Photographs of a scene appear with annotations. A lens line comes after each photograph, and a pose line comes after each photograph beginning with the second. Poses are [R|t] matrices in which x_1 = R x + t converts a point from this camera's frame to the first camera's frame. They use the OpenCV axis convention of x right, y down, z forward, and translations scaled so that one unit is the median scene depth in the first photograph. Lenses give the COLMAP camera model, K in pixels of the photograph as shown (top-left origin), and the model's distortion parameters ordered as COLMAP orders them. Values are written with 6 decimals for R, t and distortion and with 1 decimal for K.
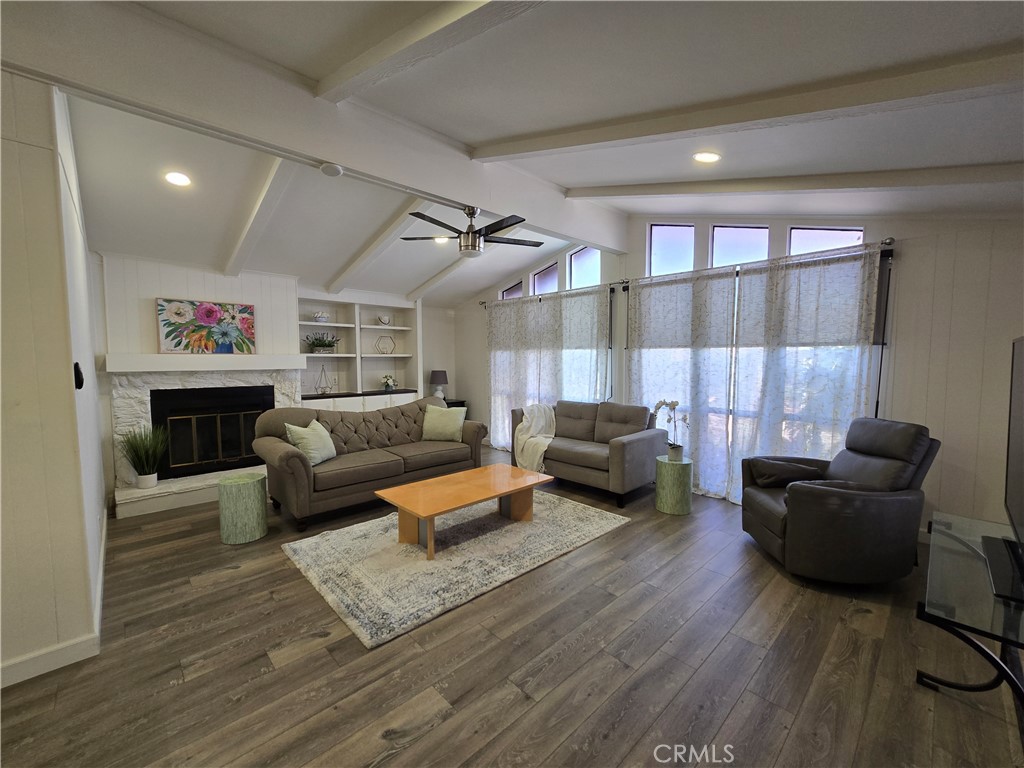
lens RADIAL K [[416.3, 0, 518.6], [0, 416.3, 387.1], [0, 0, 1]] dist [-0.002352, 0.000162]
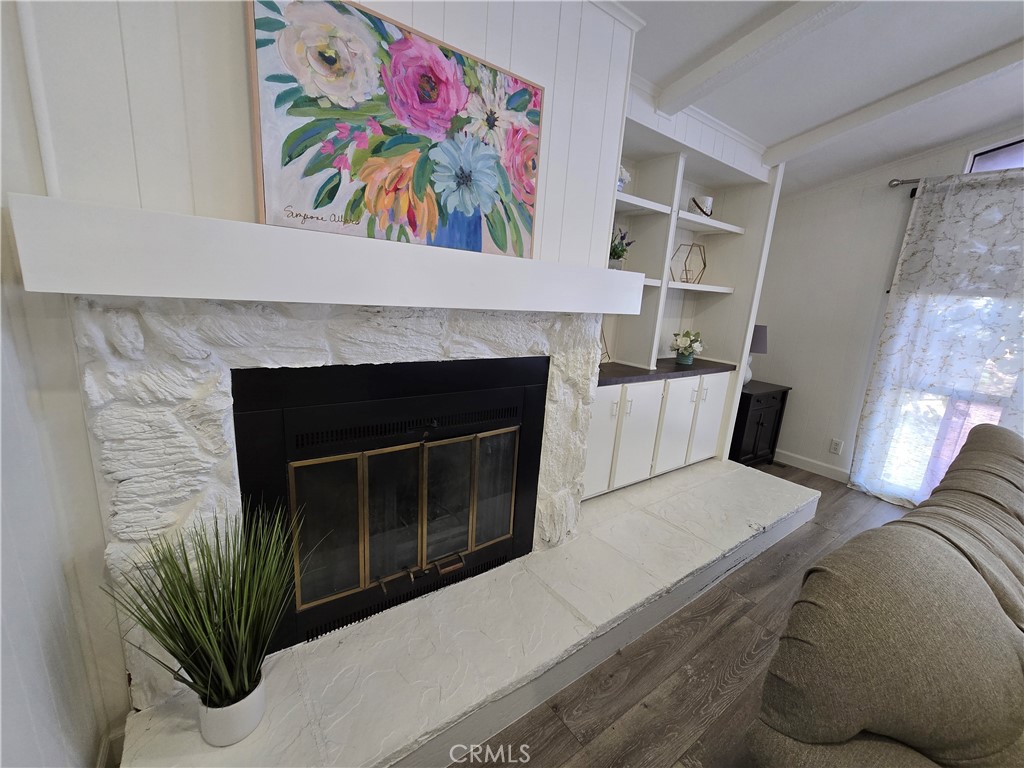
lens RADIAL K [[416.3, 0, 518.6], [0, 416.3, 387.1], [0, 0, 1]] dist [-0.002352, 0.000162]
pose [[0.989338, 0.097506, -0.108179, -0.633697], [-0.079415, 0.983837, 0.160496, -0.036443], [0.122080, -0.150194, 0.981090, 0.713606]]
